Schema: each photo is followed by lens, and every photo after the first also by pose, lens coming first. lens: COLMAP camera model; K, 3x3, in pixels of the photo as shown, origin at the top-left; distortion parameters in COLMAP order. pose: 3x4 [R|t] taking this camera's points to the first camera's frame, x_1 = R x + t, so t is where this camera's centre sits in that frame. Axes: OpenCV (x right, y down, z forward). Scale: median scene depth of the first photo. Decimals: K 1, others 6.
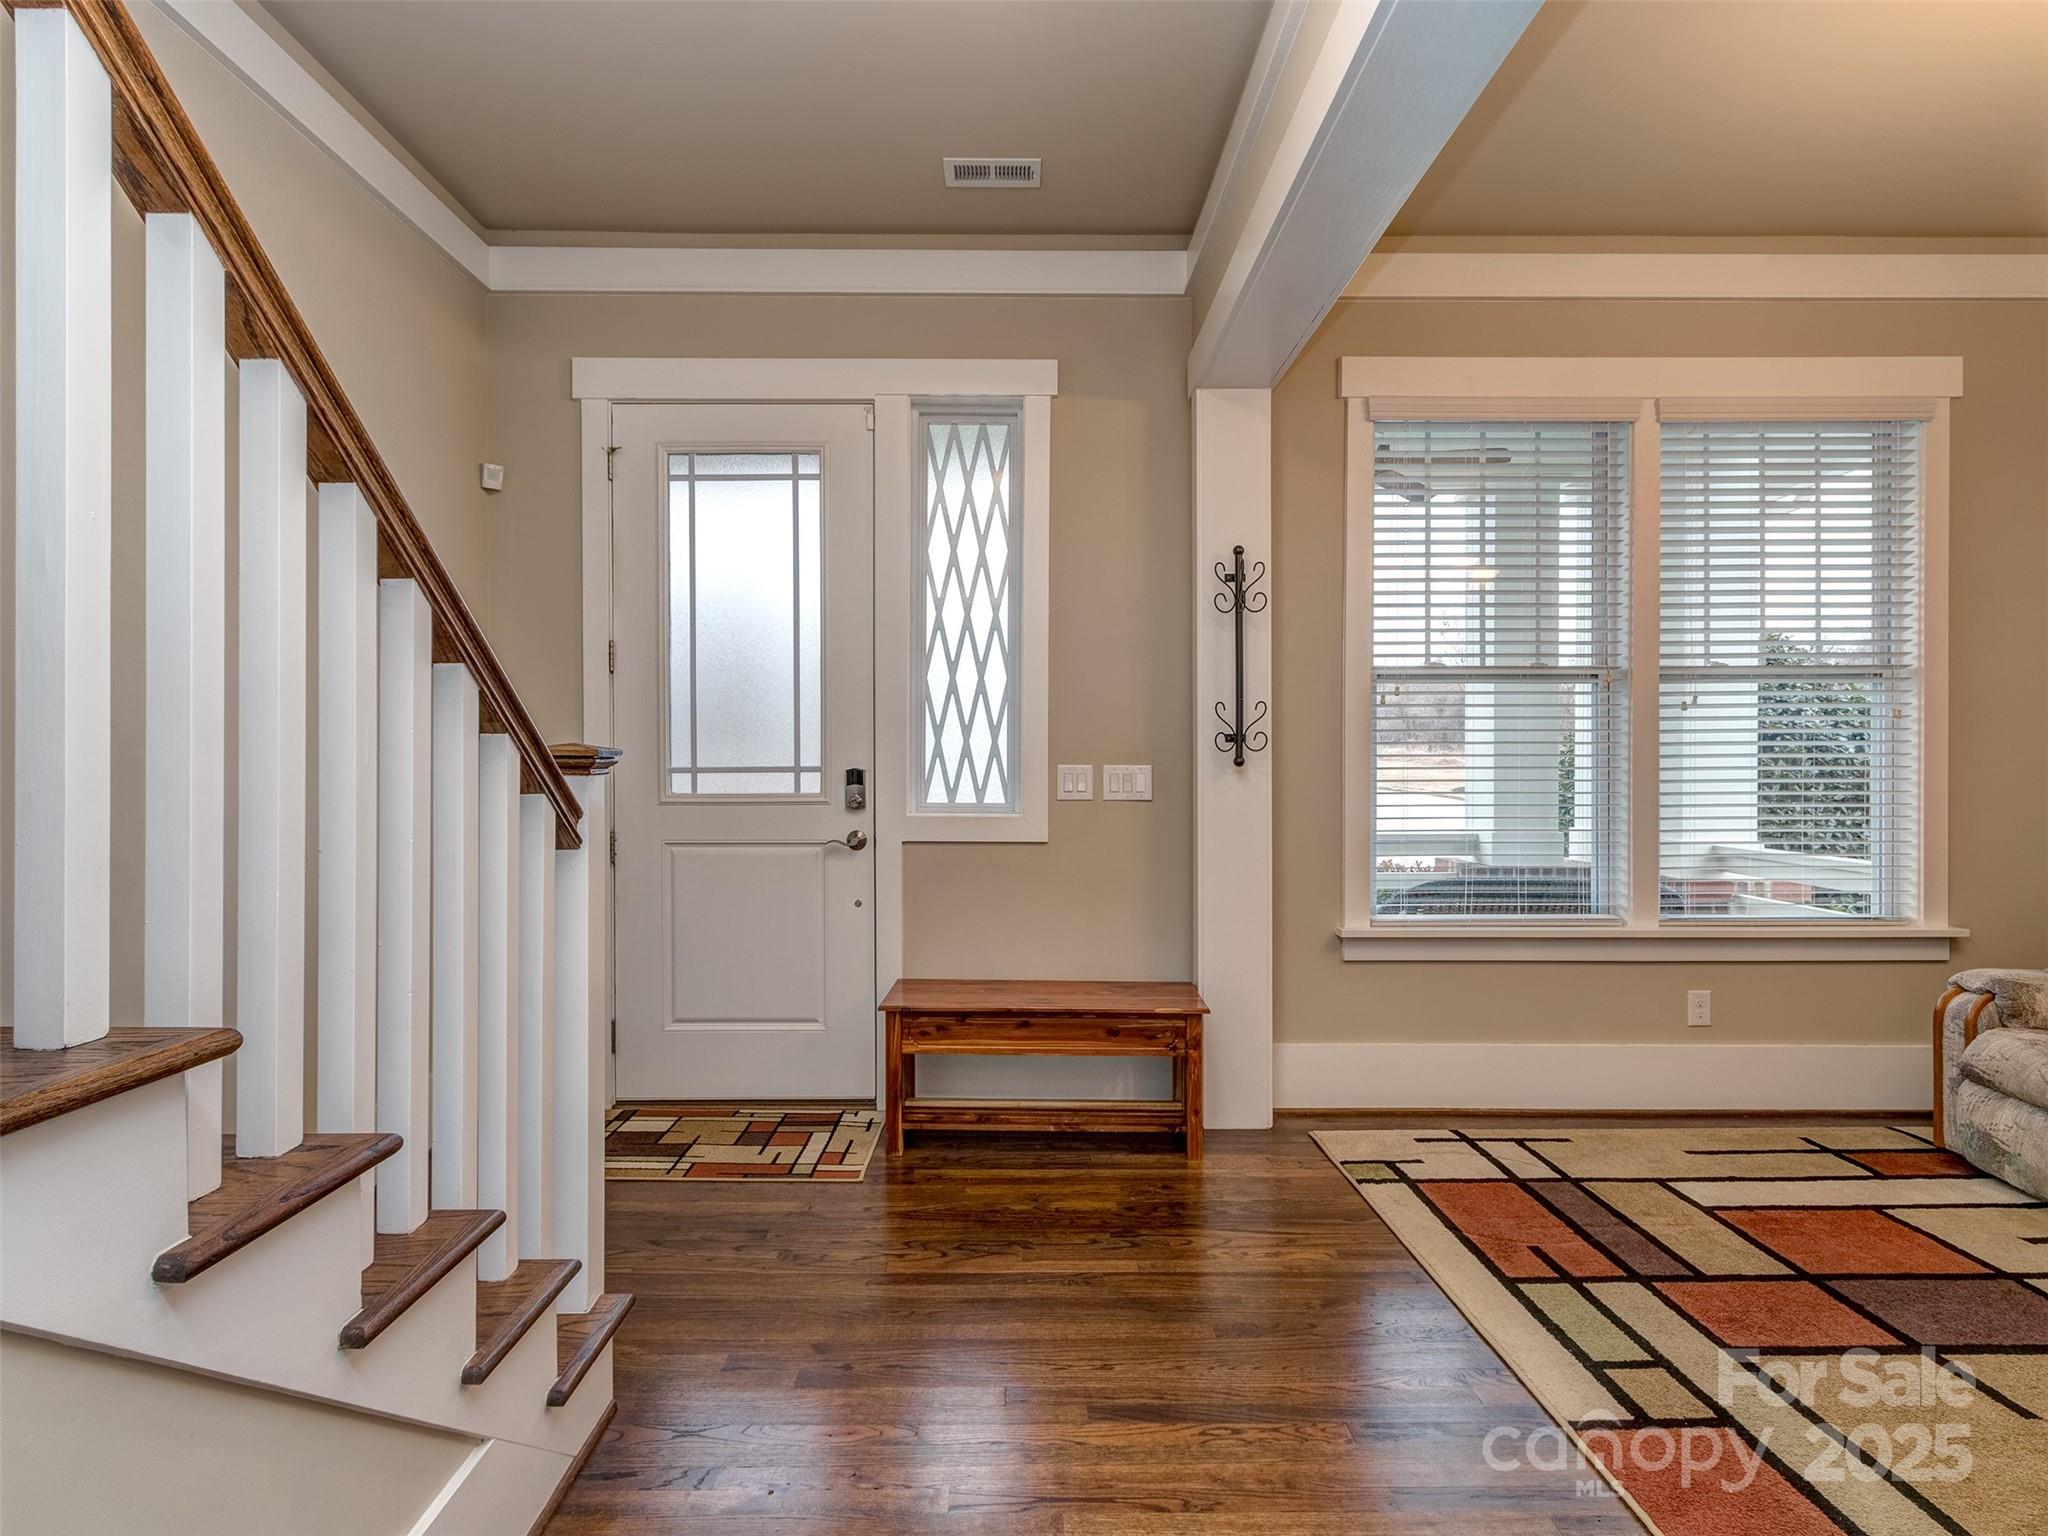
lens RADIAL K [[1042.2, 0, 1011.7], [0, 1042.2, 772.8], [0, 0, 1]] dist [0.003371, -0.002194]
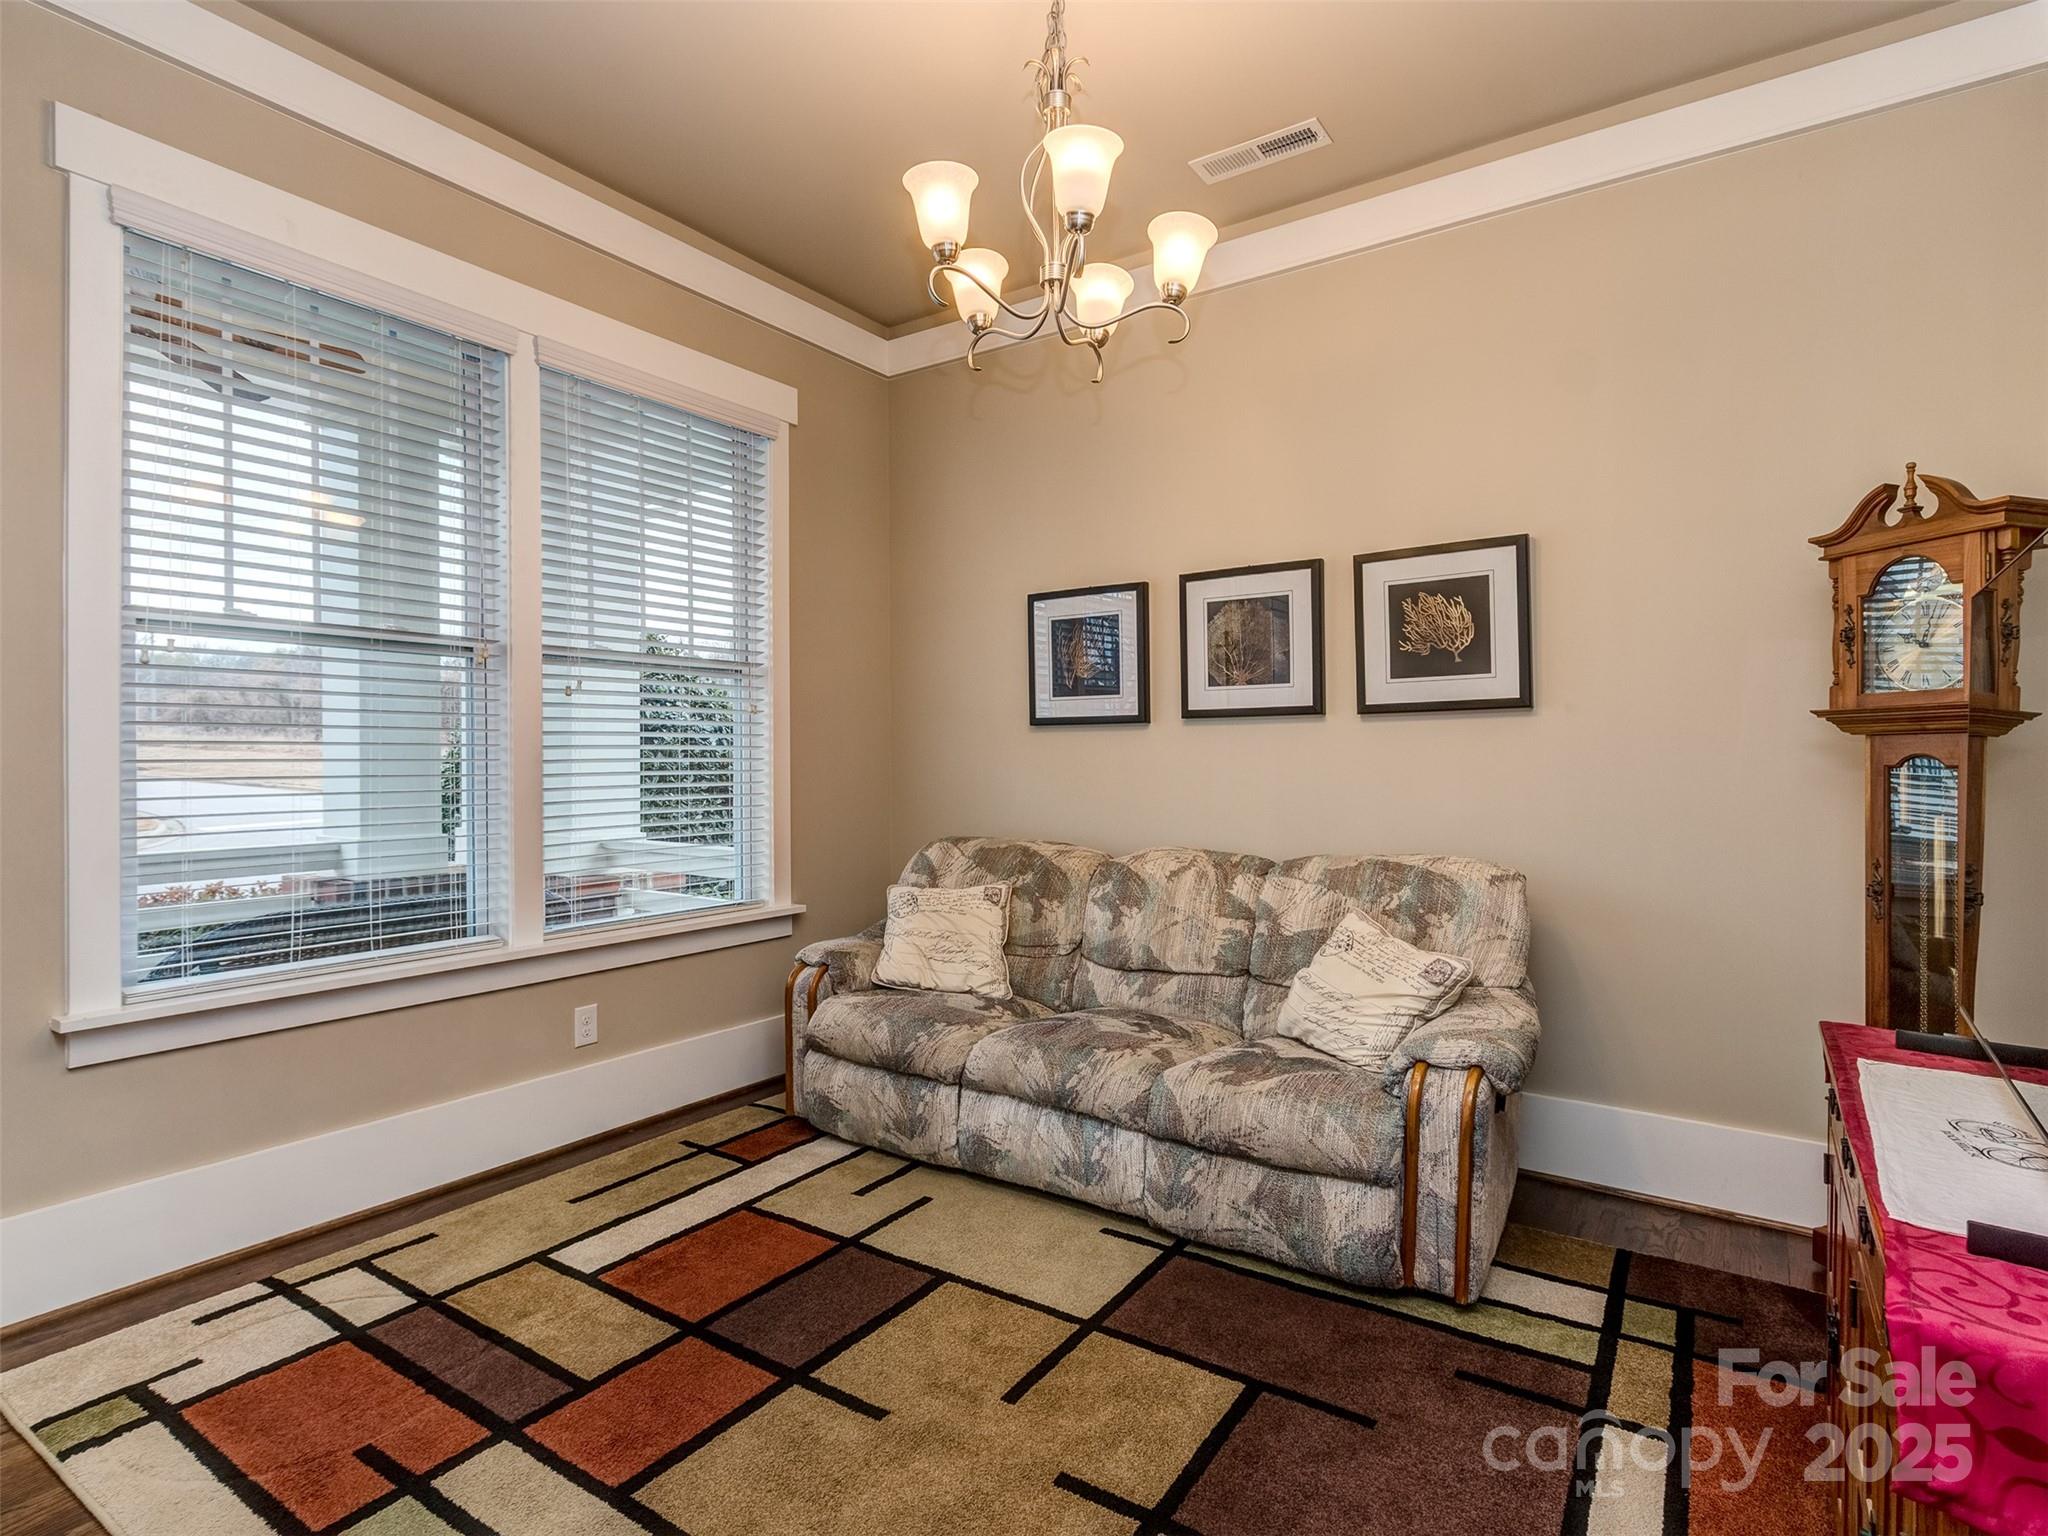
lens RADIAL K [[1053.8, 0, 1024.0], [0, 1053.8, 768.0], [0, 0, 1]] dist [0.005159, -0.000716]
pose [[0.566557, -0.008066, 0.823983, 0.131915], [0.005403, 0.999967, 0.006074, -0.001130], [-0.824005, 0.001010, 0.566582, 0.181628]]
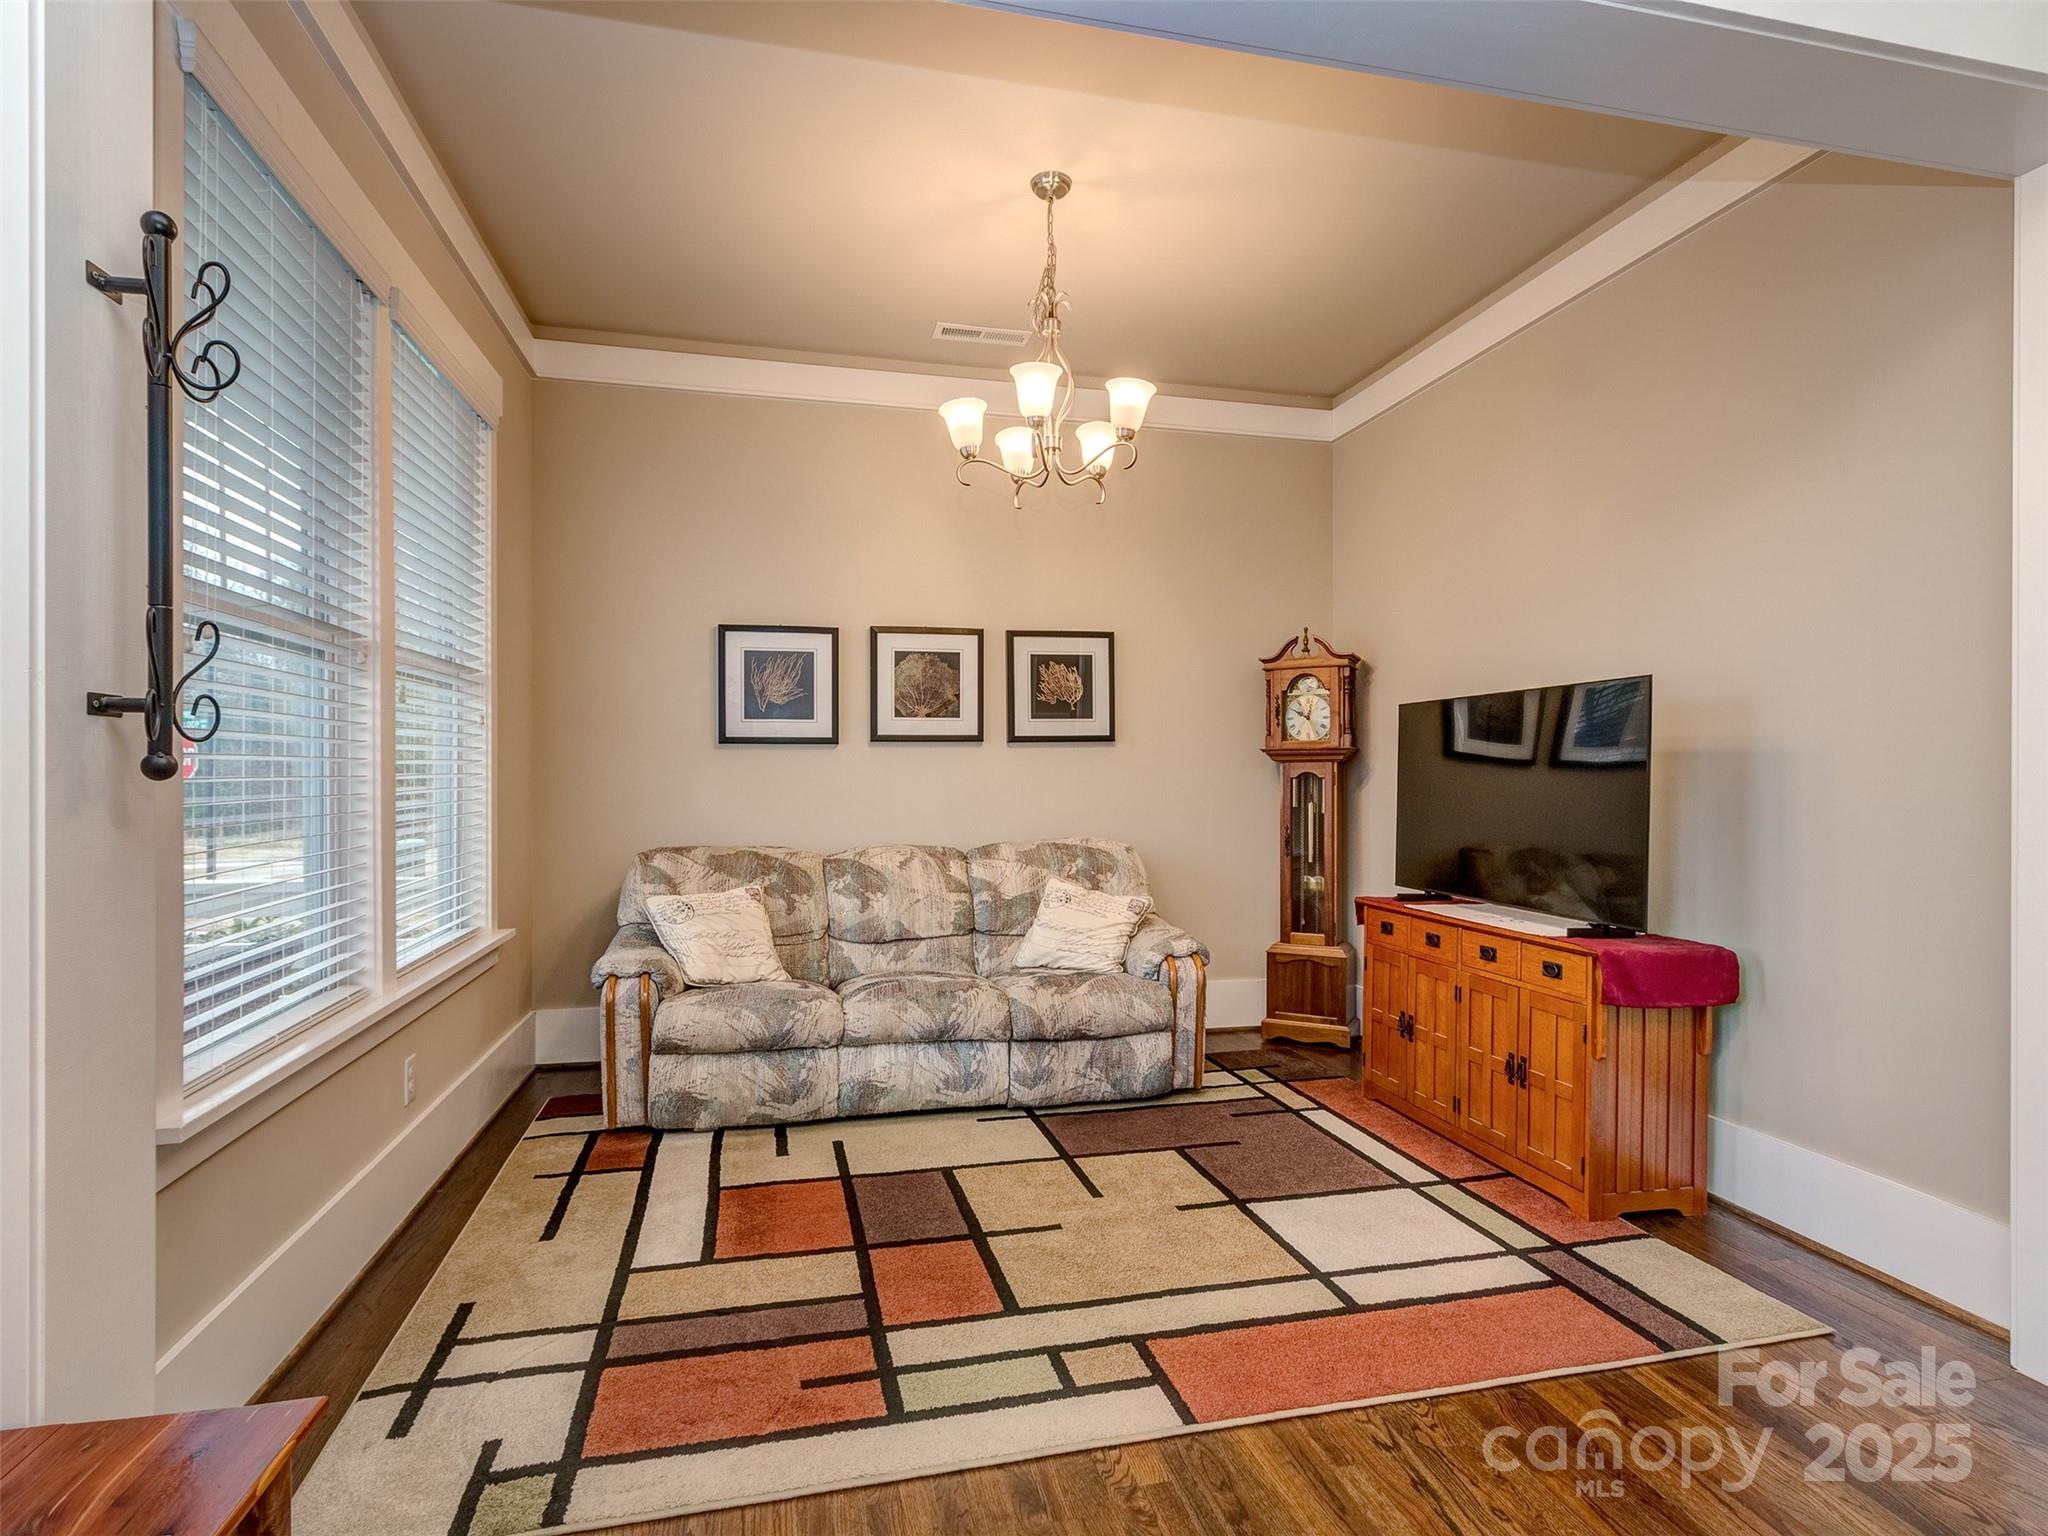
lens RADIAL K [[1046.8, 0, 1020.2], [0, 1046.8, 785.2], [0, 0, 1]] dist [-0.001119, -0.000245]
pose [[-0.226038, -0.015061, 0.974002, -0.232816], [0.003767, 0.999859, 0.016335, -0.009620], [-0.974111, 0.007362, -0.225949, 0.778599]]
